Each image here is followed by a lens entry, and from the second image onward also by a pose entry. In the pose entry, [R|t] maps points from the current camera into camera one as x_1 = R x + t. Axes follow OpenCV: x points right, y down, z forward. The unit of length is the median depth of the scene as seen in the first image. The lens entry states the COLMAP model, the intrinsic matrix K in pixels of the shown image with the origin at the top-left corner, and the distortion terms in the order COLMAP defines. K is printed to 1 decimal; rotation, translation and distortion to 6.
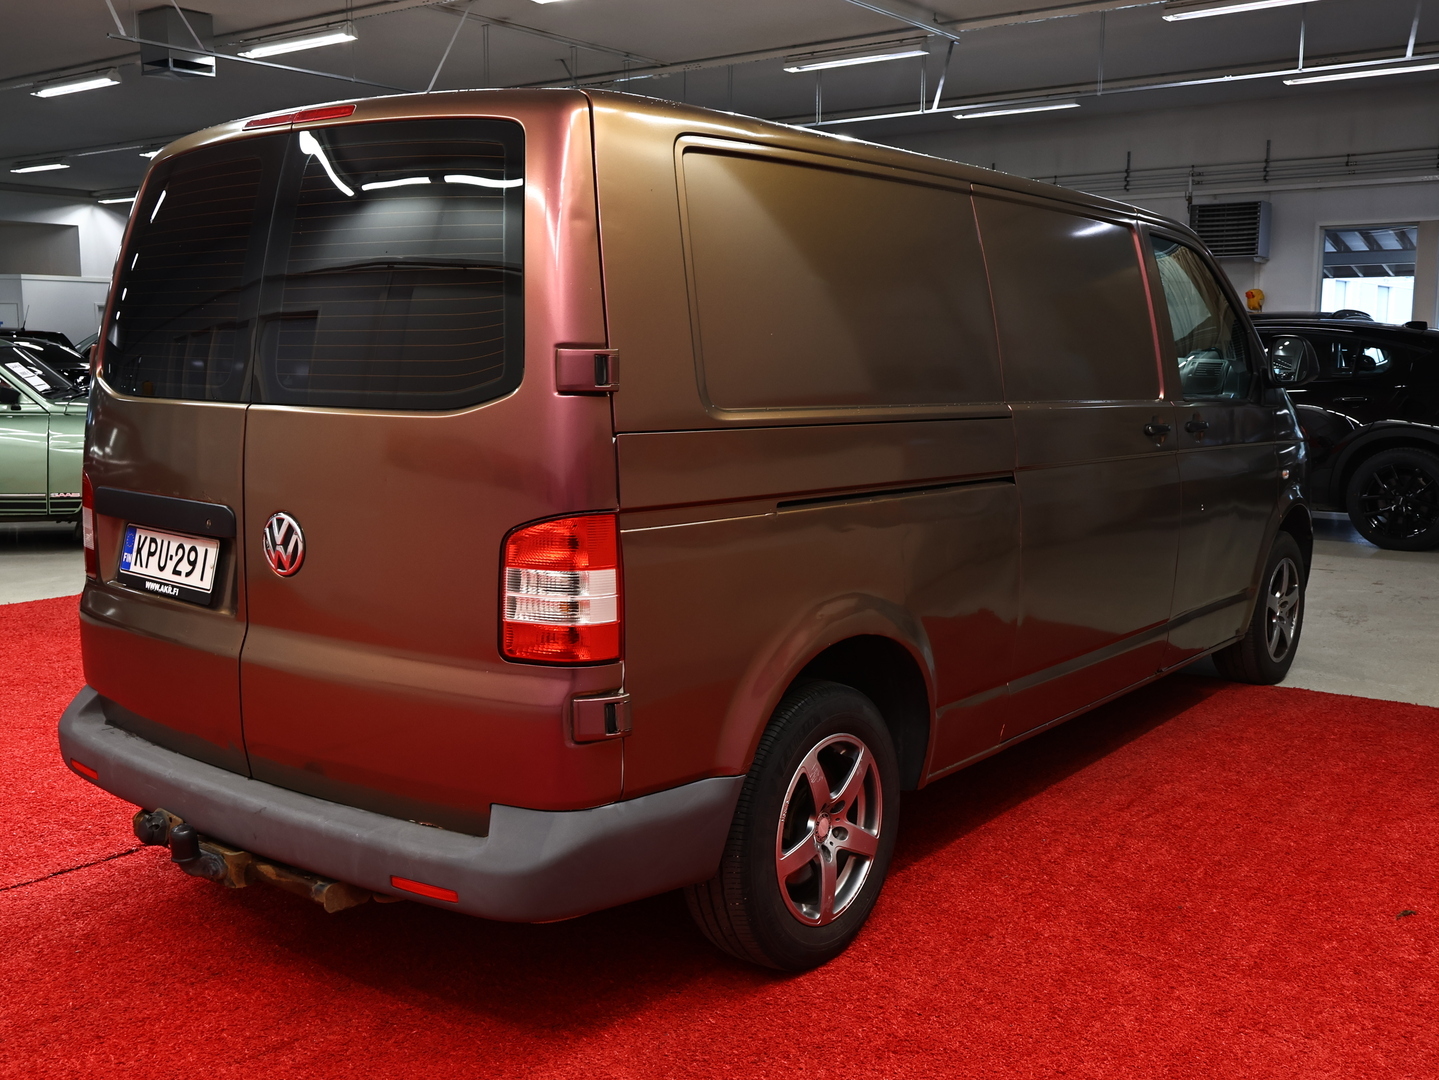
lens RADIAL K [[1393.0, 0, 713.4], [0, 1393.0, 543.3], [0, 0, 1]] dist [0.018754, 0.000000]
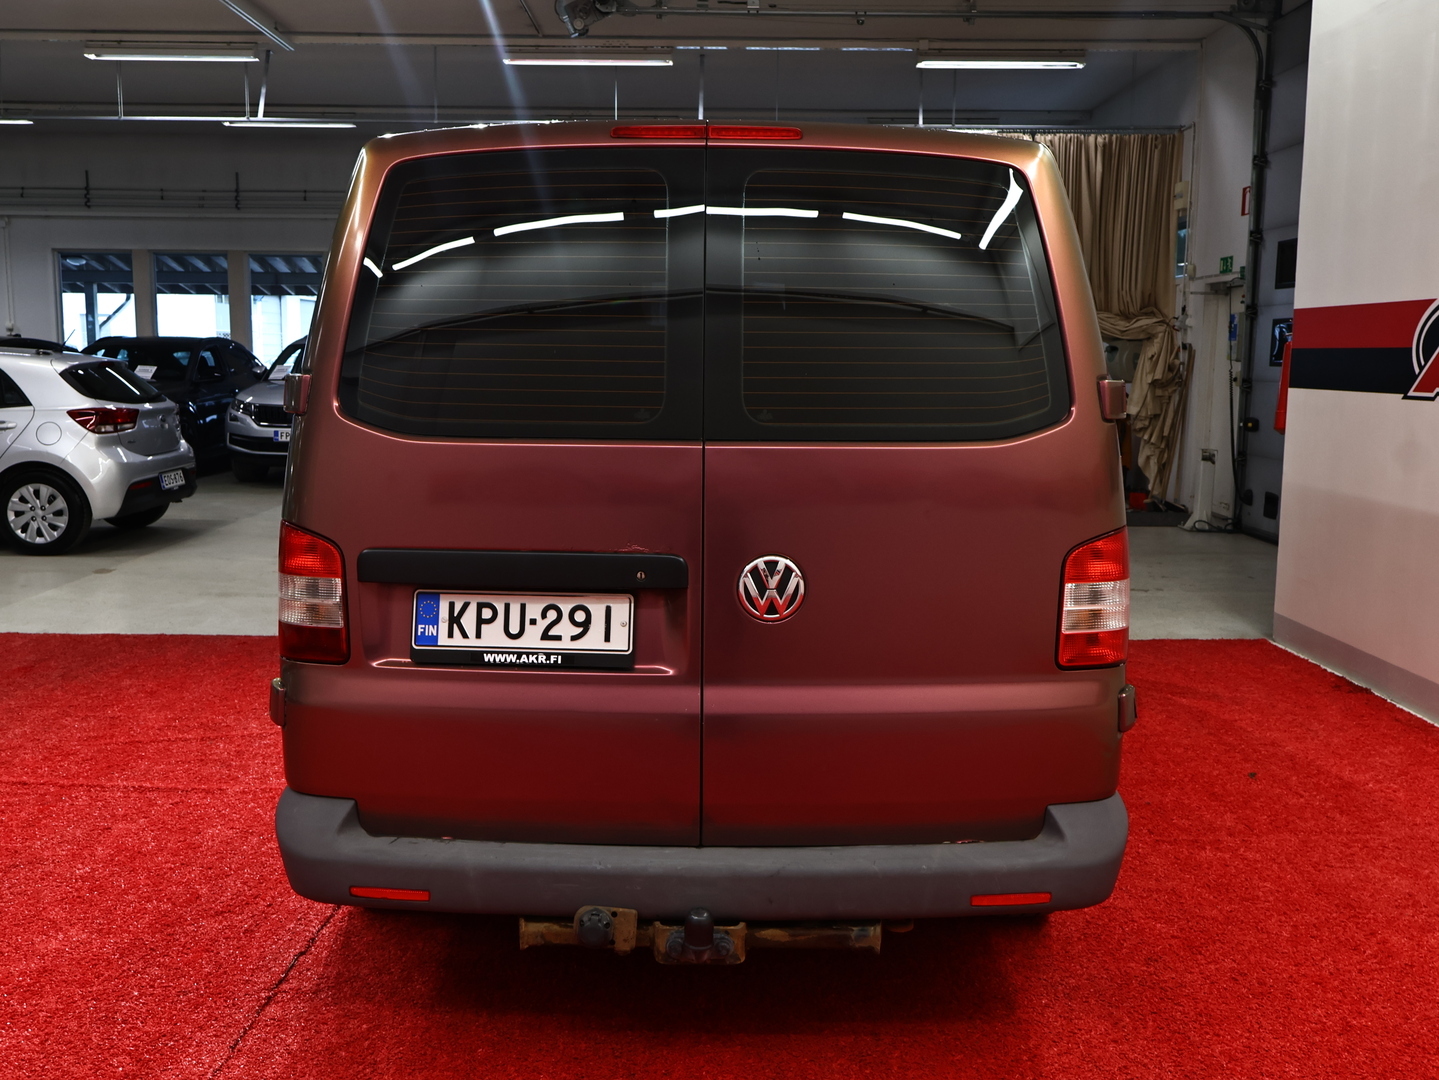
lens RADIAL K [[1339.3, 0, 710.4], [0, 1339.3, 541.1], [0, 0, 1]] dist [-0.002205, 0.000000]
pose [[0.796454, -0.080625, 0.599300, -0.805923], [0.080656, 0.996380, 0.026855, -0.053839], [-0.599296, 0.026948, 0.800074, 0.271558]]
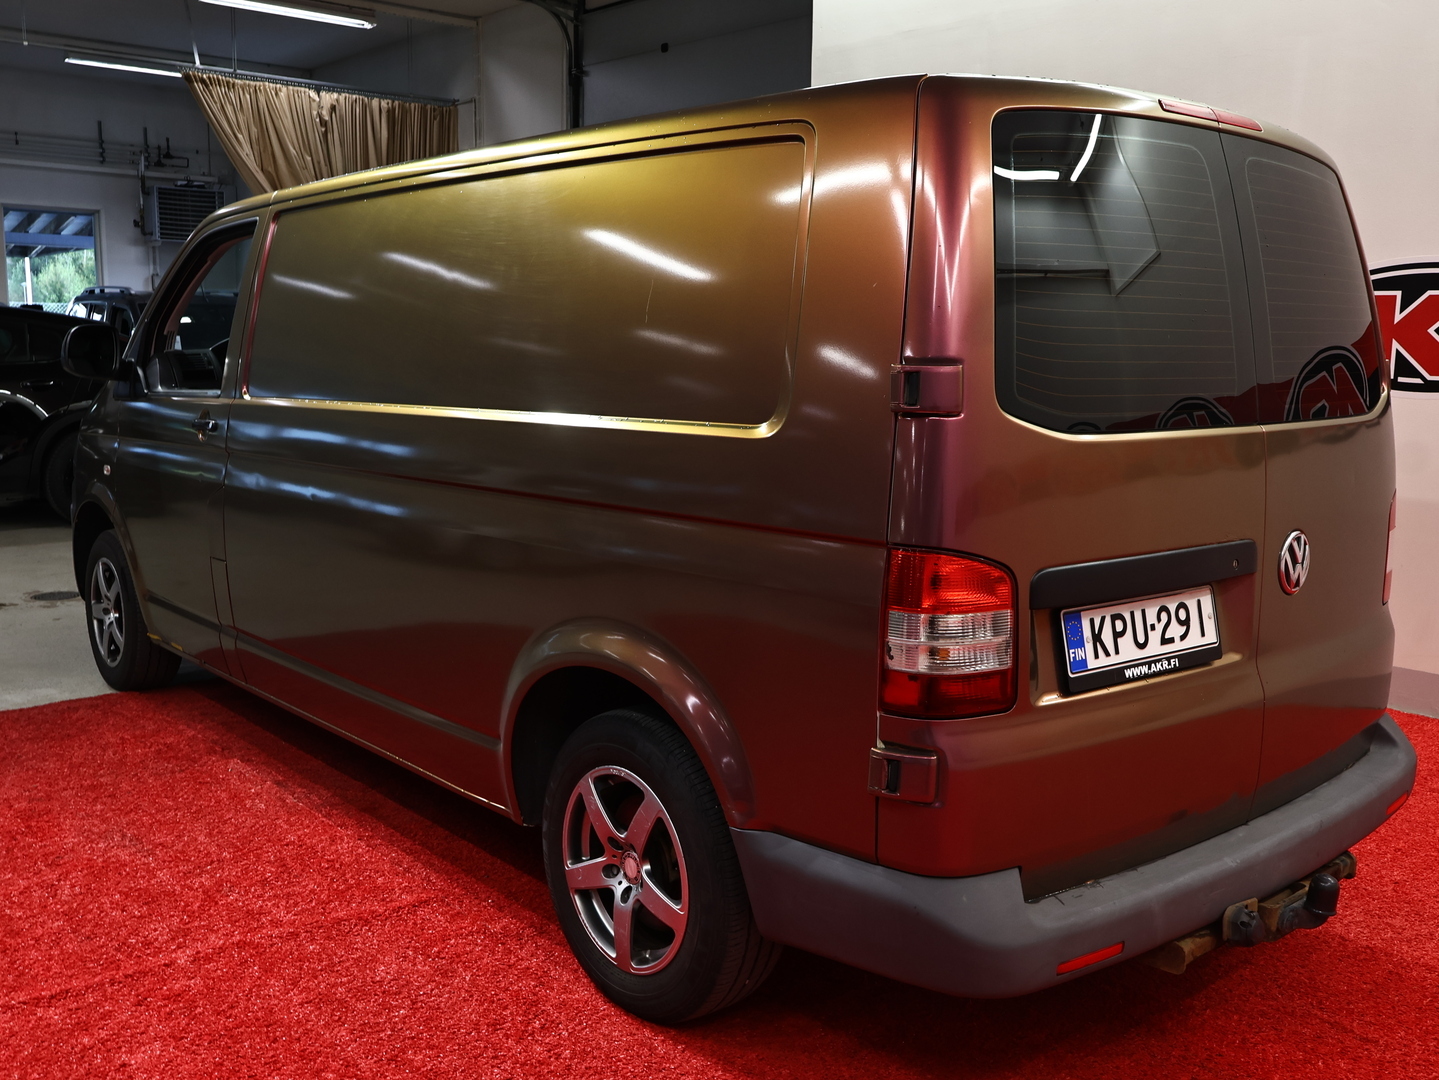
lens RADIAL K [[1339.3, 0, 713.3], [0, 1339.3, 537.9], [0, 0, 1]] dist [-0.002205, 0.000000]
pose [[0.201609, -0.150217, 0.967878, -1.198490], [0.125714, 0.983965, 0.126528, -0.173031], [-0.971365, 0.096167, 0.217261, 1.089051]]
